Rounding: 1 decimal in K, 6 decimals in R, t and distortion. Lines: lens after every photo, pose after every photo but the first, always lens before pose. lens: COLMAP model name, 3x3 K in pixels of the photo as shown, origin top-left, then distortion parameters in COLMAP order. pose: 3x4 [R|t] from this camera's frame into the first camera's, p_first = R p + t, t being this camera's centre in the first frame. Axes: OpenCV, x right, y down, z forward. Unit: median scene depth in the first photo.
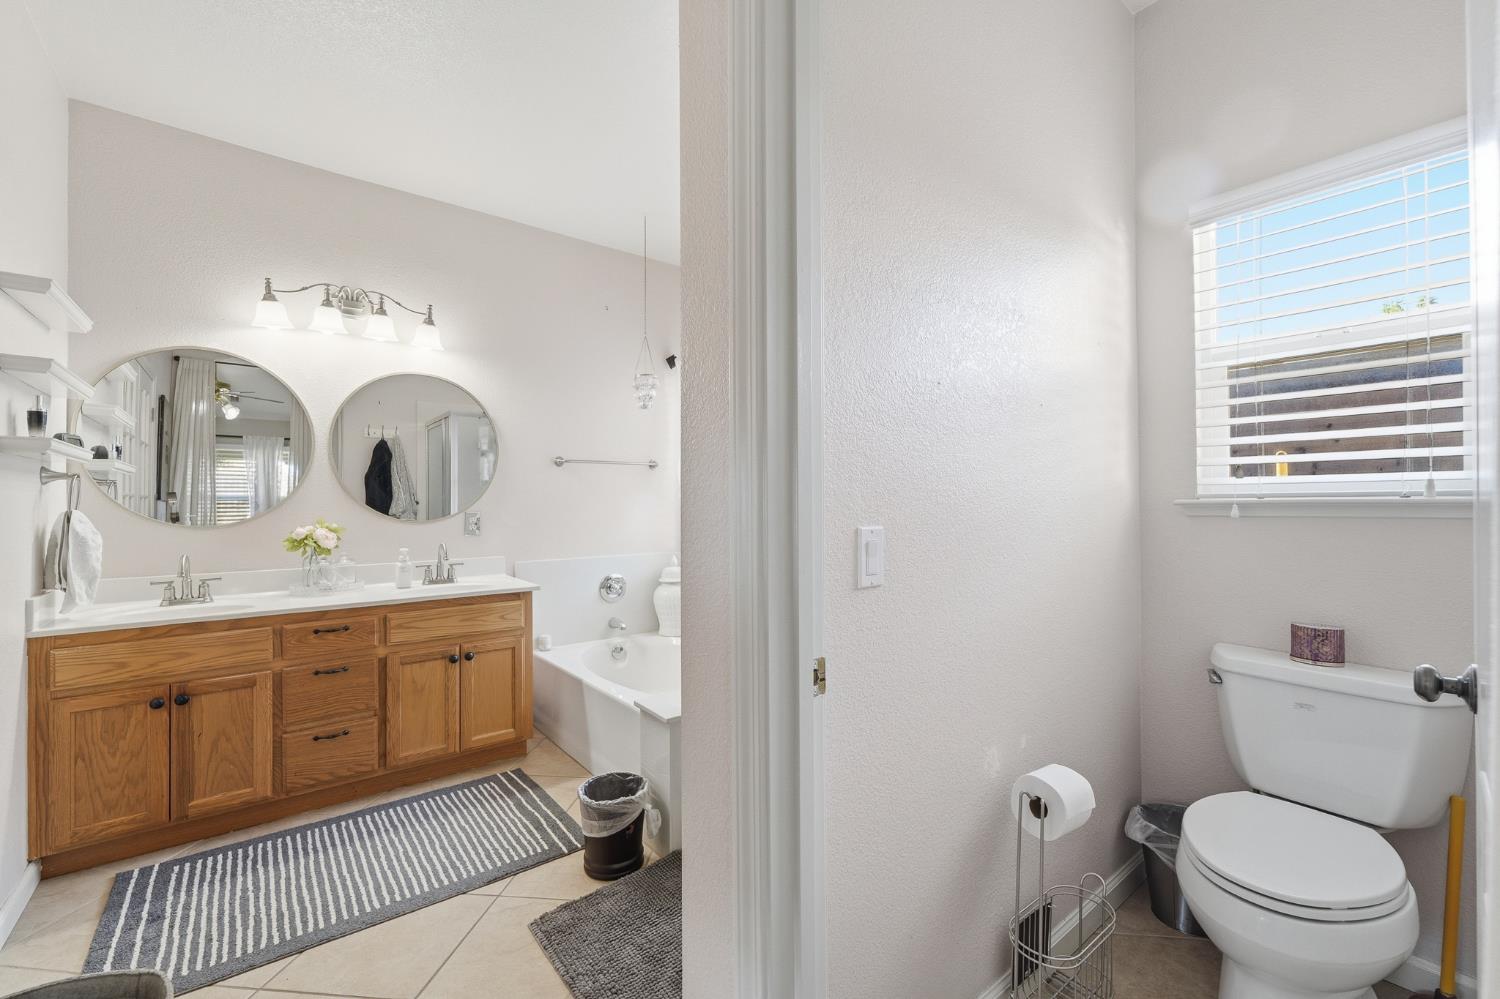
lens RADIAL K [[621.6, 0, 750.3], [0, 621.6, 495.0], [0, 0, 1]] dist [0.004288, -0.000243]
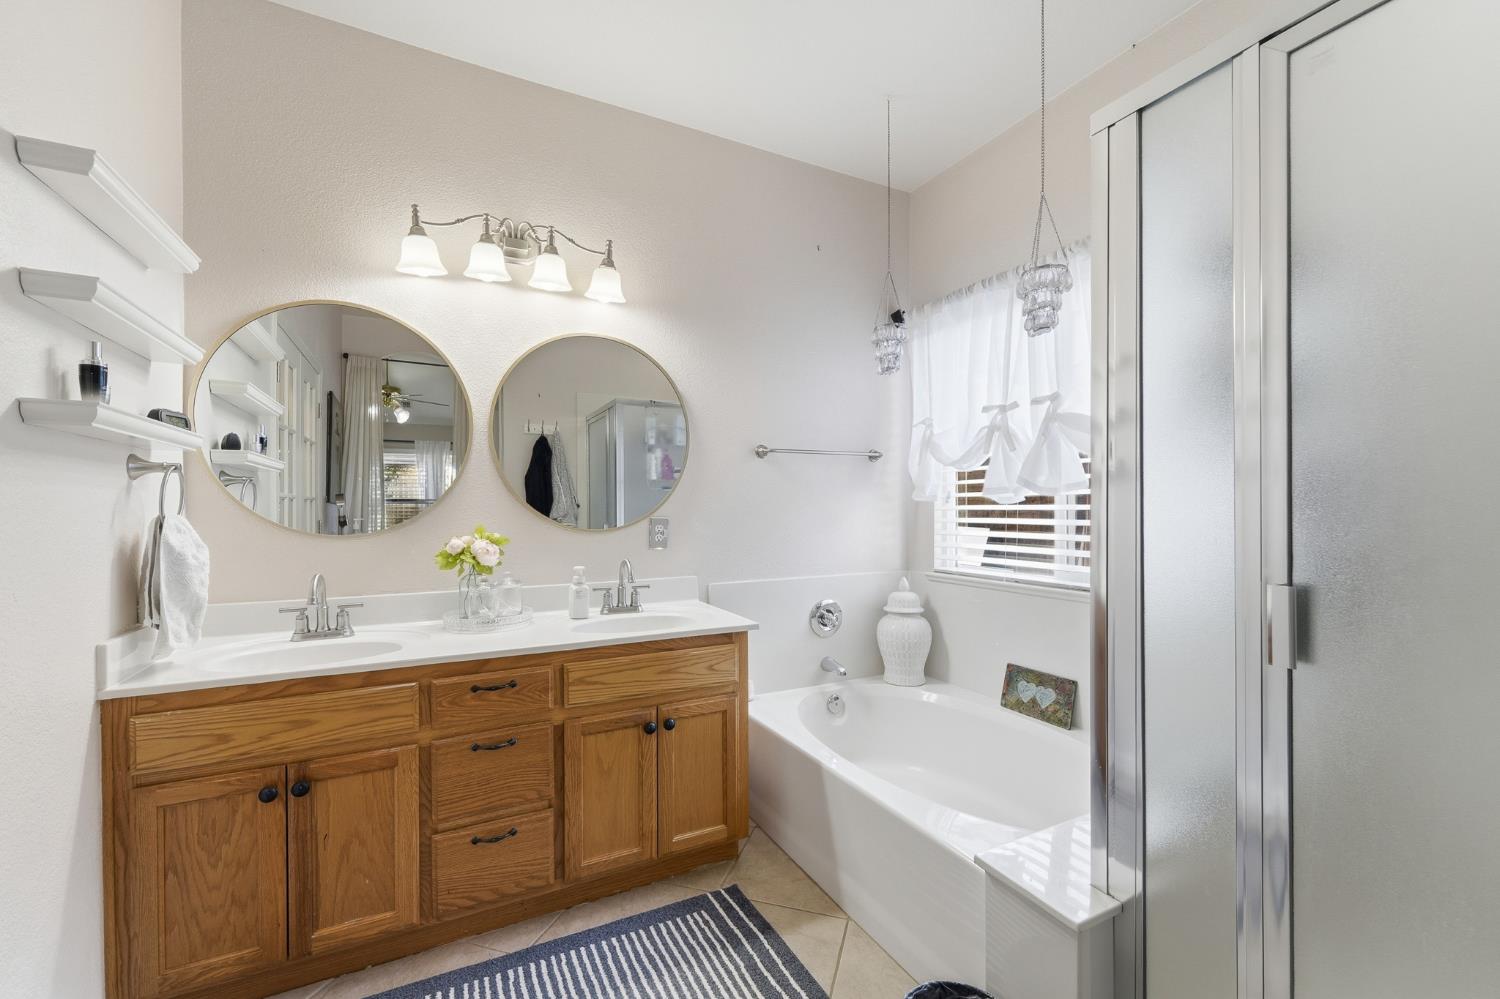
lens RADIAL K [[621.6, 0, 750.2], [0, 621.6, 503.5], [0, 0, 1]] dist [0.004288, -0.000243]
pose [[0.980465, -0.000053, -0.196695, -0.227877], [0.001560, 0.999971, 0.007507, 0.005496], [0.196689, -0.007667, 0.980436, 0.336607]]
